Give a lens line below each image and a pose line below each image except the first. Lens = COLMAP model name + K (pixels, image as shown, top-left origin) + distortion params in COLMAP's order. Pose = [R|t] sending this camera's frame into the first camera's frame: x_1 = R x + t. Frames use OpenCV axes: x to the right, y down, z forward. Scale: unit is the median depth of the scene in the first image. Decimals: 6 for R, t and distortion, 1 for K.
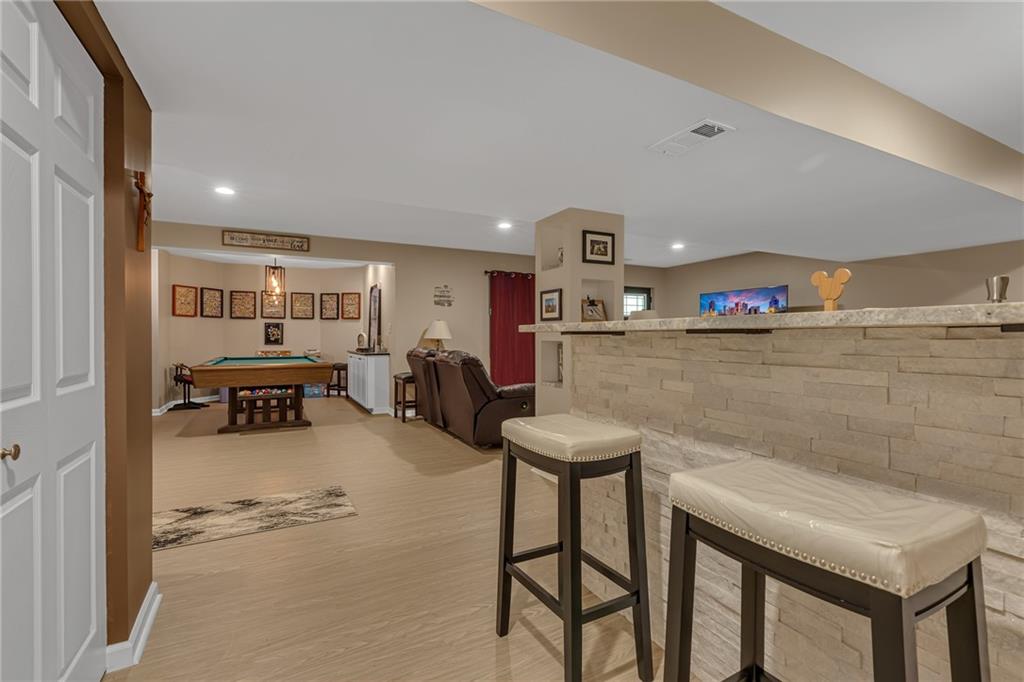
lens RADIAL K [[455.0, 0, 515.4], [0, 455.0, 338.7], [0, 0, 1]] dist [0.000130, -0.000512]
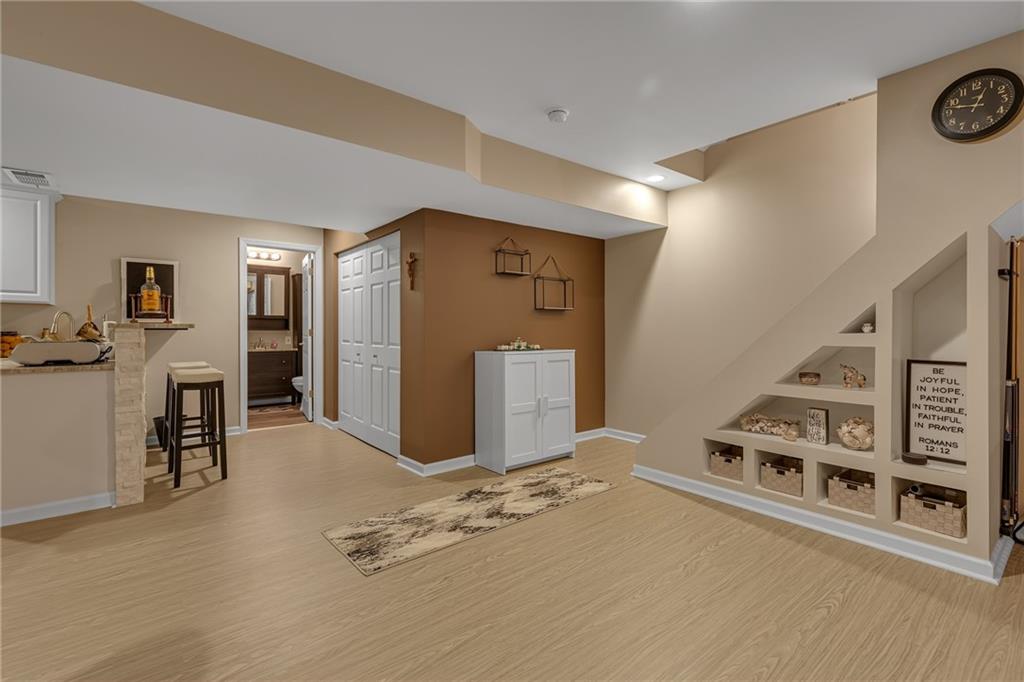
lens RADIAL K [[455.0, 0, 515.2], [0, 455.0, 326.8], [0, 0, 1]] dist [0.000130, -0.000512]
pose [[-0.982366, 0.003085, -0.186942, -0.218546], [0.002886, 0.999995, 0.001336, -0.005995], [0.186945, 0.000773, -0.982370, 0.768210]]
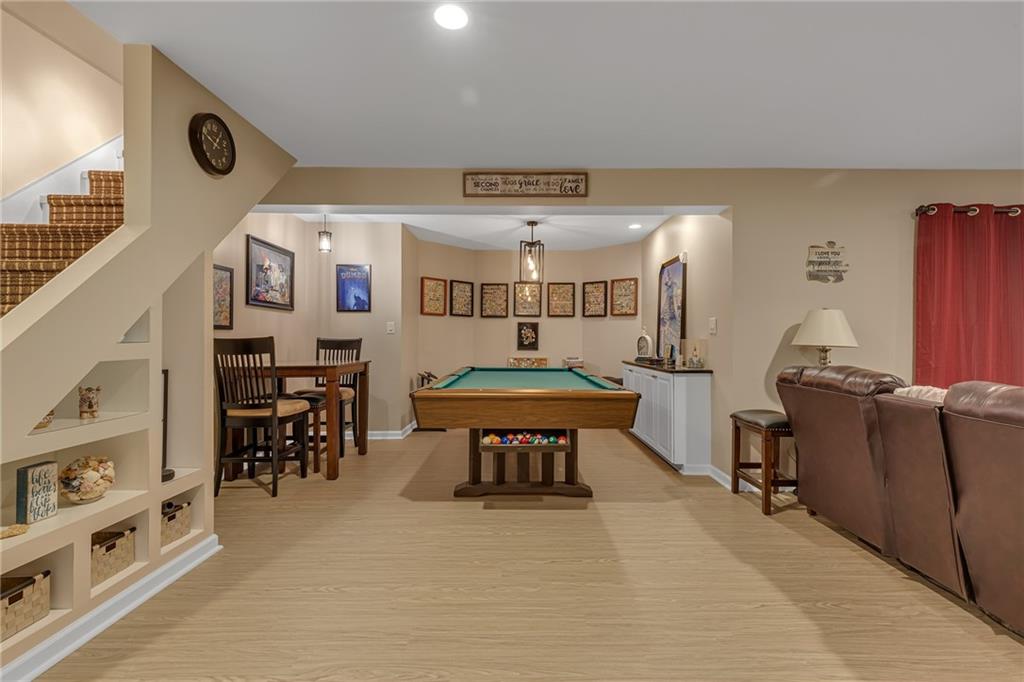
lens RADIAL K [[455.0, 0, 516.3], [0, 455.0, 339.9], [0, 0, 1]] dist [0.000130, -0.000512]
pose [[0.878221, 0.003560, -0.478241, -0.205458], [-0.005932, 0.999976, -0.003450, -0.002178], [0.478218, 0.005867, 0.878222, 0.357978]]
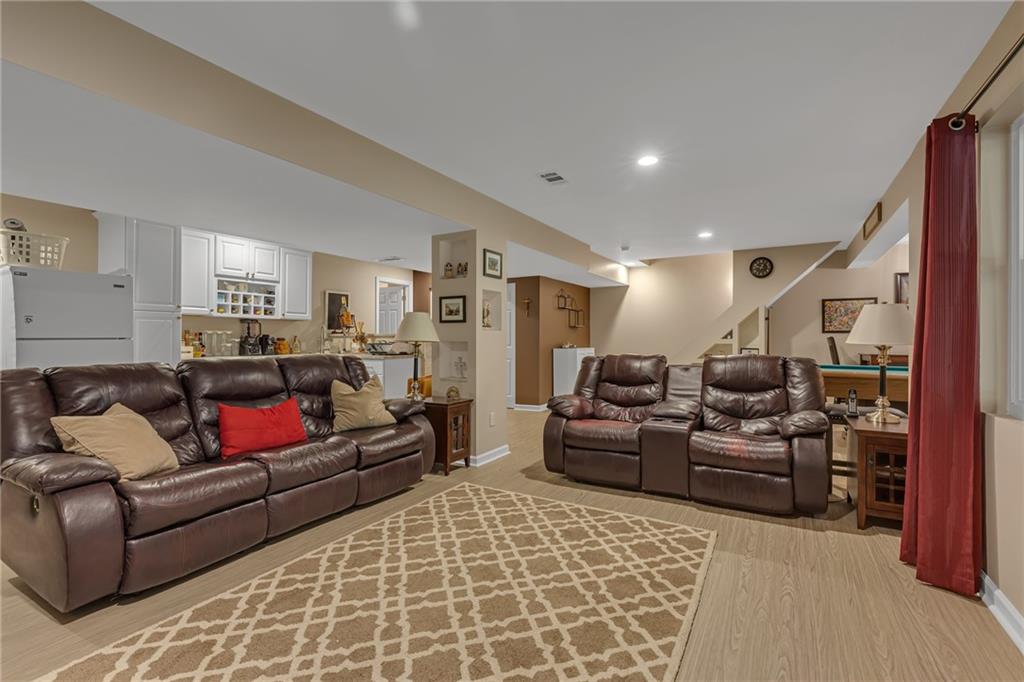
lens RADIAL K [[455.0, 0, 518.6], [0, 455.0, 339.1], [0, 0, 1]] dist [0.000130, -0.000512]
pose [[-0.857166, 0.003340, -0.515030, 0.318701], [-0.001037, 0.999966, 0.008210, -0.006733], [0.515040, 0.007572, -0.857133, 1.068122]]
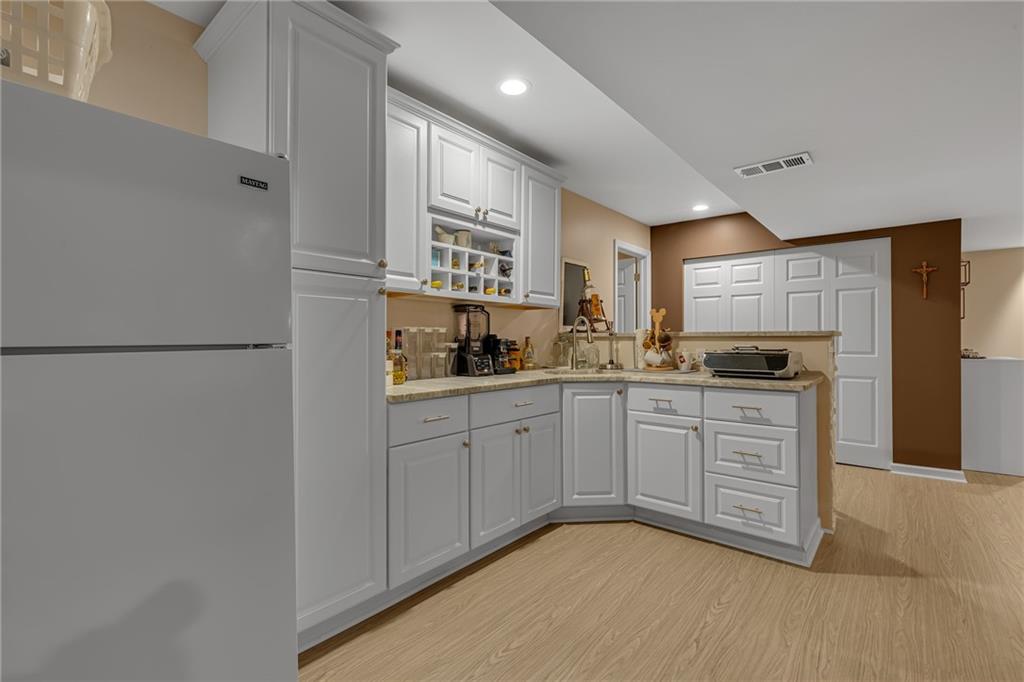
lens RADIAL K [[455.0, 0, 514.5], [0, 455.0, 340.0], [0, 0, 1]] dist [0.000130, -0.000512]
pose [[-0.929047, 0.004725, -0.369932, 0.423540], [0.002921, 0.999981, 0.005435, -0.004894], [0.369950, 0.003969, -0.929043, 0.551378]]
